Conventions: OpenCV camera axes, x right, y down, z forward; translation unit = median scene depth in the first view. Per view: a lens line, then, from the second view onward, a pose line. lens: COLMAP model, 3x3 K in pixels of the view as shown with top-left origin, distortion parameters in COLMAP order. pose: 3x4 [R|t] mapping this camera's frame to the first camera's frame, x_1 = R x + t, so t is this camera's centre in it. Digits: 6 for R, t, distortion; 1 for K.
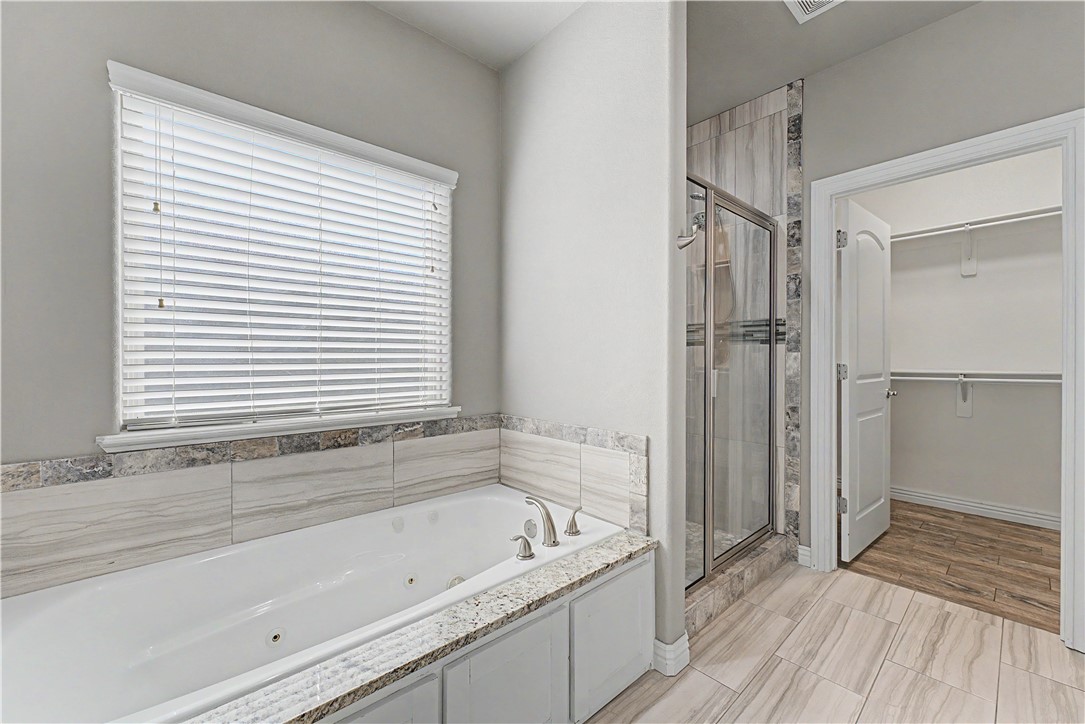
lens RADIAL K [[431.9, 0, 541.7], [0, 431.9, 360.3], [0, 0, 1]] dist [-0.000457, 0.000081]
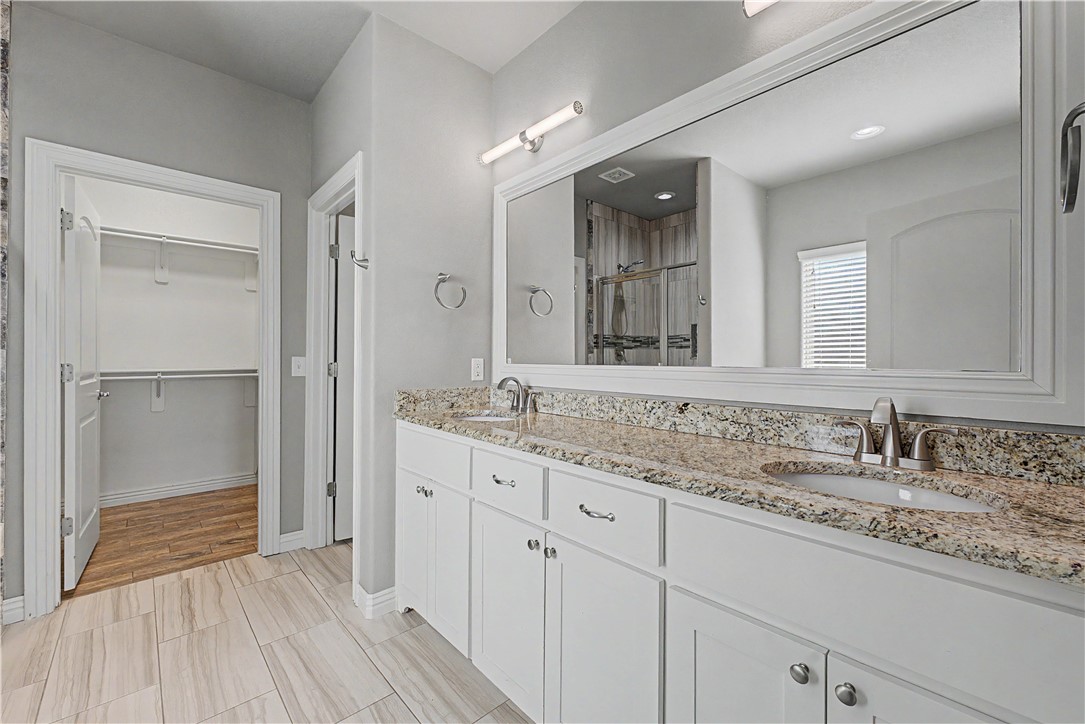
lens RADIAL K [[453.5, 0, 545.5], [0, 453.5, 359.4], [0, 0, 1]] dist [0.001051, 0.000025]
pose [[-0.018453, -0.000827, 0.999829, -0.237477], [-0.000317, 1.000000, 0.000822, -0.001507], [-0.999830, -0.000302, -0.018454, 0.055871]]
